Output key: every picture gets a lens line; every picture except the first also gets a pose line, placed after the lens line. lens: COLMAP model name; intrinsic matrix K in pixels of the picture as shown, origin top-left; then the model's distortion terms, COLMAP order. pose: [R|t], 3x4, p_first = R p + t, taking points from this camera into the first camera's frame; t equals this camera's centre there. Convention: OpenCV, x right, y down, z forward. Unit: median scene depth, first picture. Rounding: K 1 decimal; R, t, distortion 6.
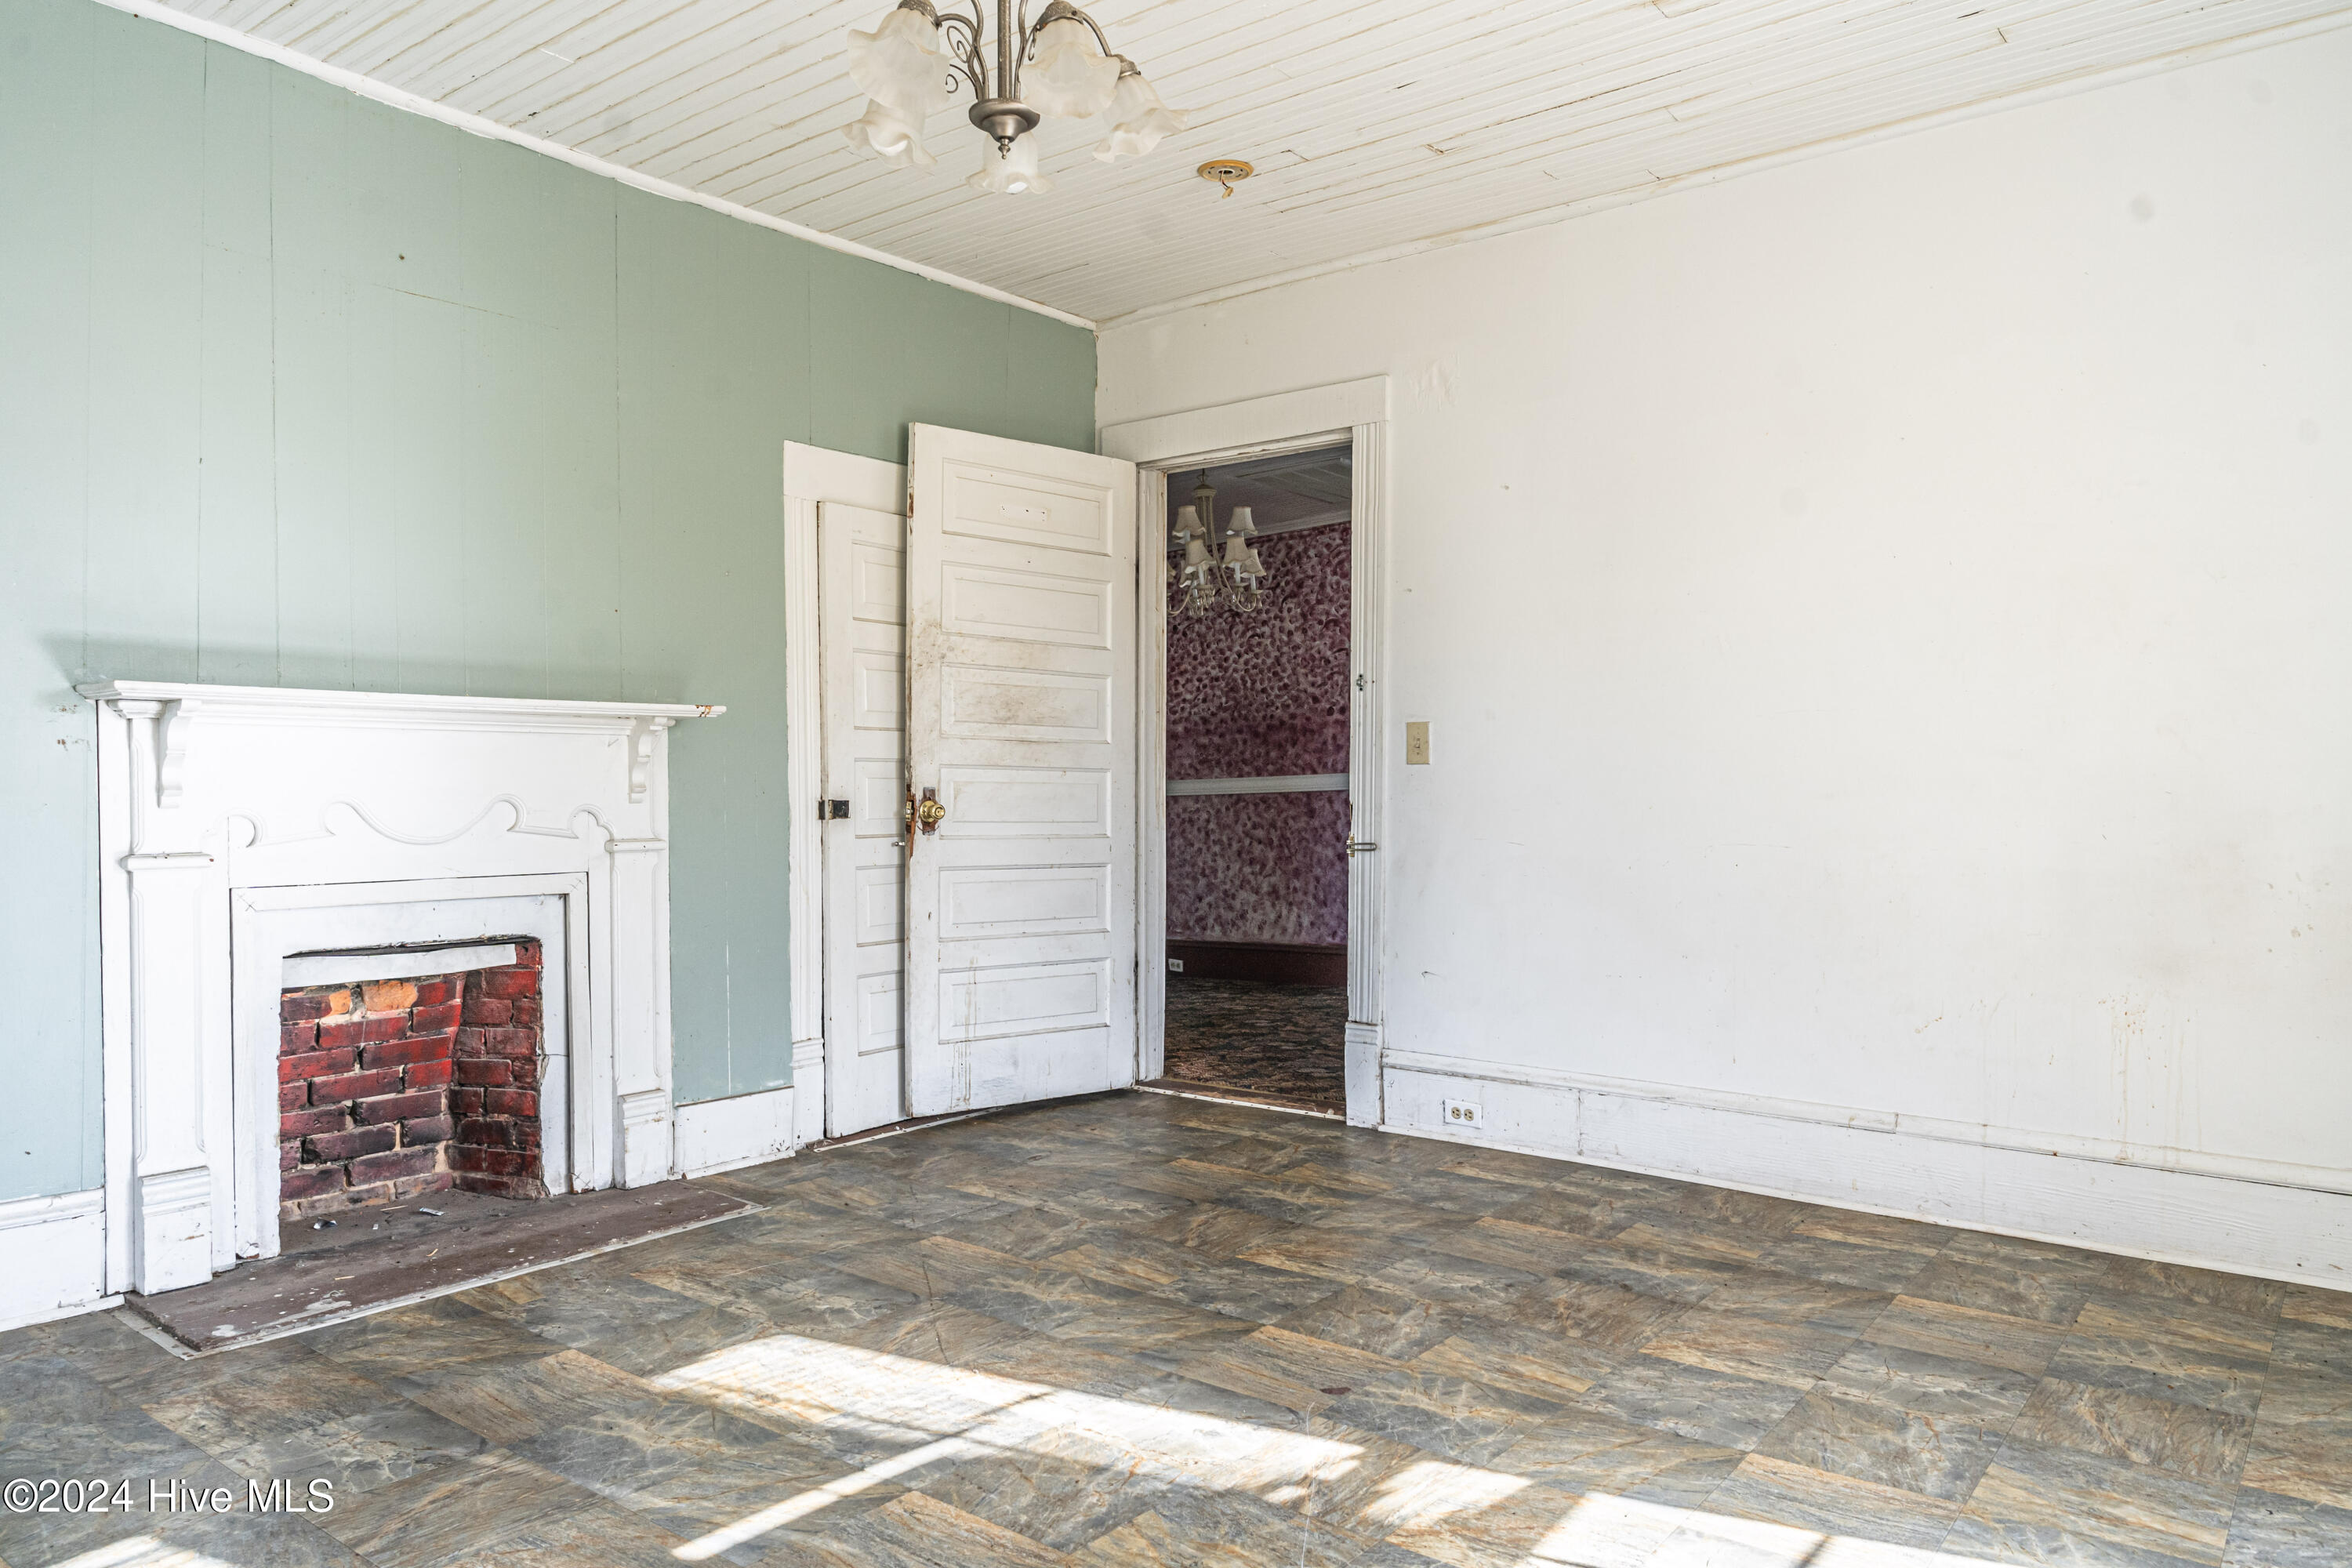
lens RADIAL K [[1568.6, 0, 1170.8], [0, 1568.6, 798.6], [0, 0, 1]] dist [-0.002477, 0.005858]
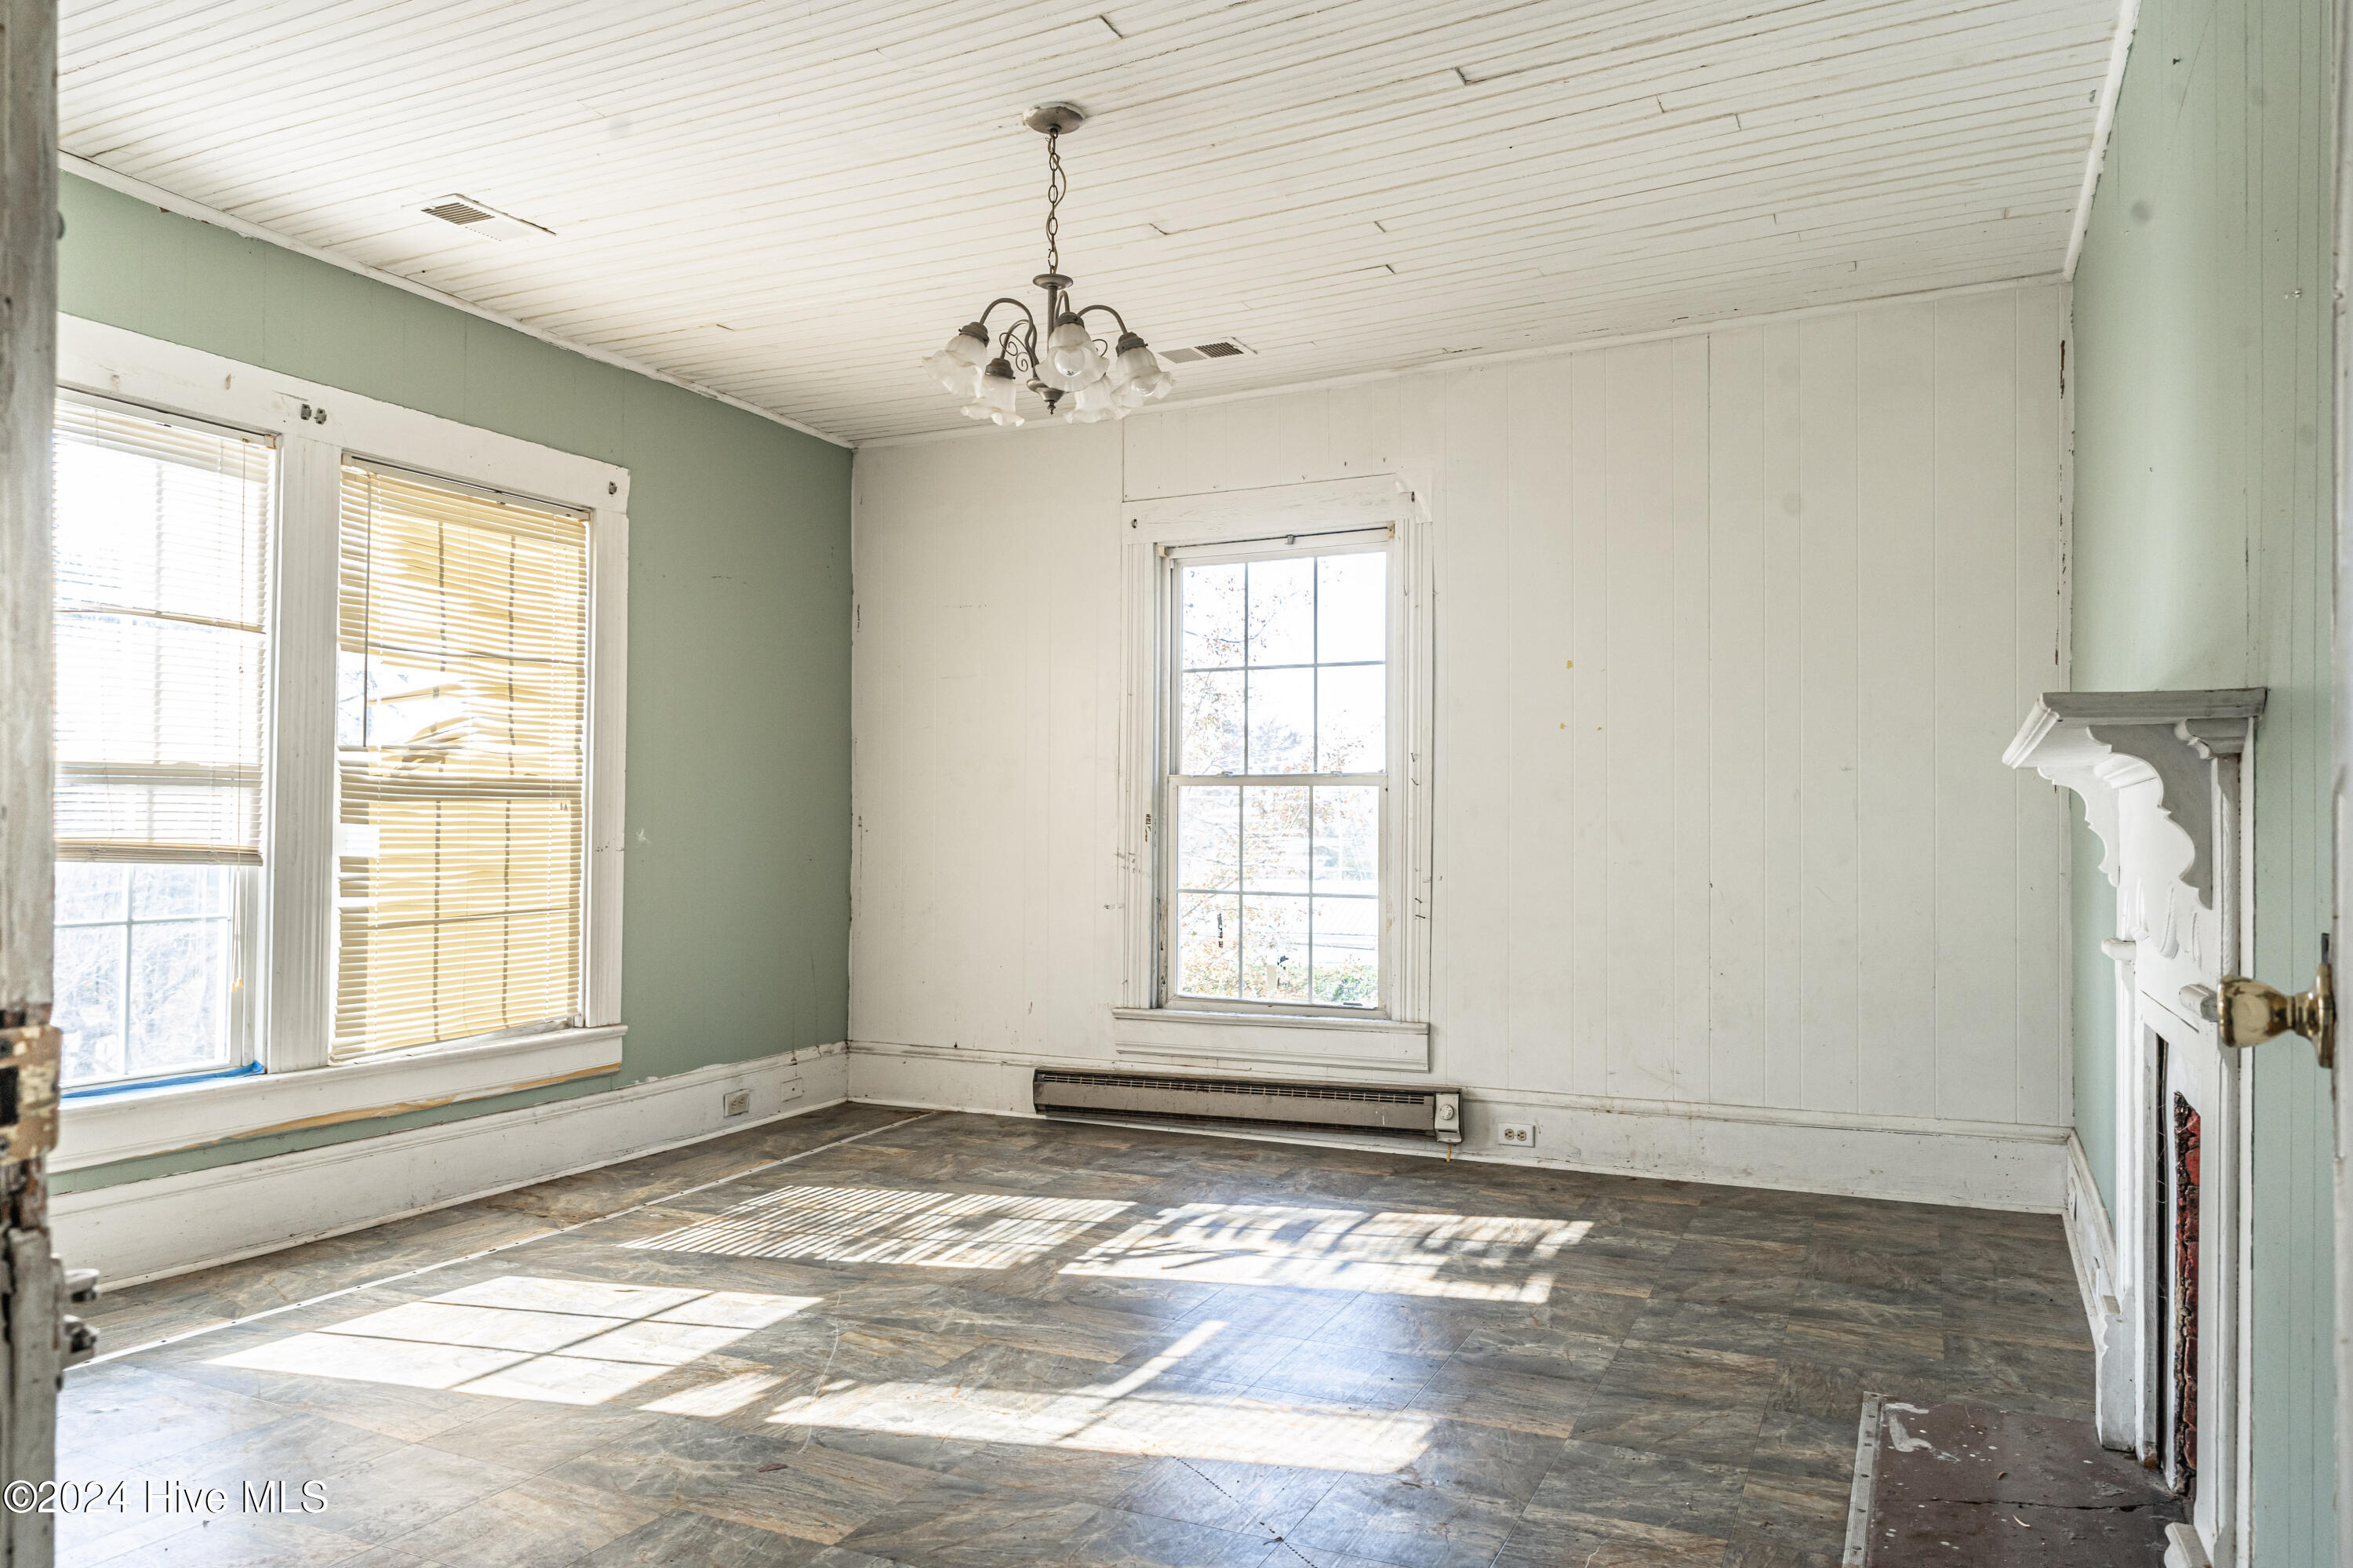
lens RADIAL K [[1569.3, 0, 1171.3], [0, 1569.3, 798.6], [0, 0, 1]] dist [-0.002477, 0.005858]
pose [[-0.976170, -0.009951, -0.216781, 0.082695], [-0.006364, 0.999831, -0.017239, -0.031066], [0.216916, -0.015449, -0.976068, 2.148325]]
